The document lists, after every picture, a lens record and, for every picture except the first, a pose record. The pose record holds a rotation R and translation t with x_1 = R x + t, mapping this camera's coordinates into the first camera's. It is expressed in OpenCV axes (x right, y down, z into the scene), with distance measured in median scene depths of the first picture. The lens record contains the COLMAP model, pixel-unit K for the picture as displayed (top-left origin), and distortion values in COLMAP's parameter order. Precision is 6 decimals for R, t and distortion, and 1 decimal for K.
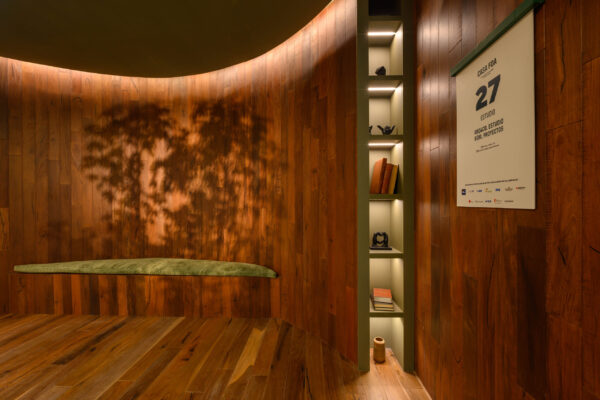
lens RADIAL K [[244.9, 0, 298.0], [0, 244.9, 203.6], [0, 0, 1]] dist [0.000577, -0.000037]
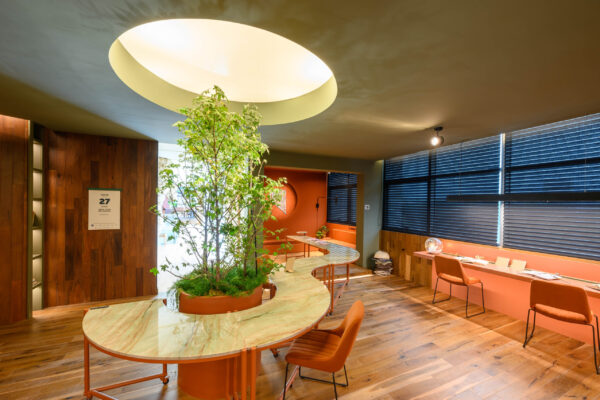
lens RADIAL K [[239.6, 0, 299.5], [0, 239.6, 204.8], [0, 0, 1]] dist [0.000441, 0.000150]
pose [[-0.448248, -0.007547, 0.893877, -1.403159], [-0.003484, 0.999972, 0.006696, -0.142950], [-0.893902, -0.000113, -0.448262, -0.034988]]
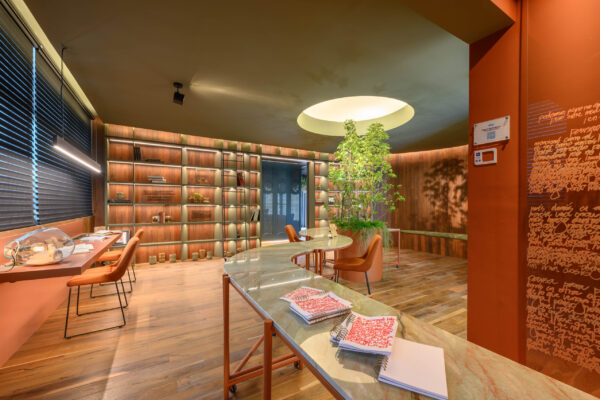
lens RADIAL K [[244.9, 0, 298.0], [0, 244.9, 203.6], [0, 0, 1]] dist [0.000577, -0.000037]
pose [[0.533276, 0.001216, -0.845940, 0.446745], [-0.014706, 0.999861, -0.007834, 0.004964], [0.845813, 0.016618, 0.533220, -1.214333]]
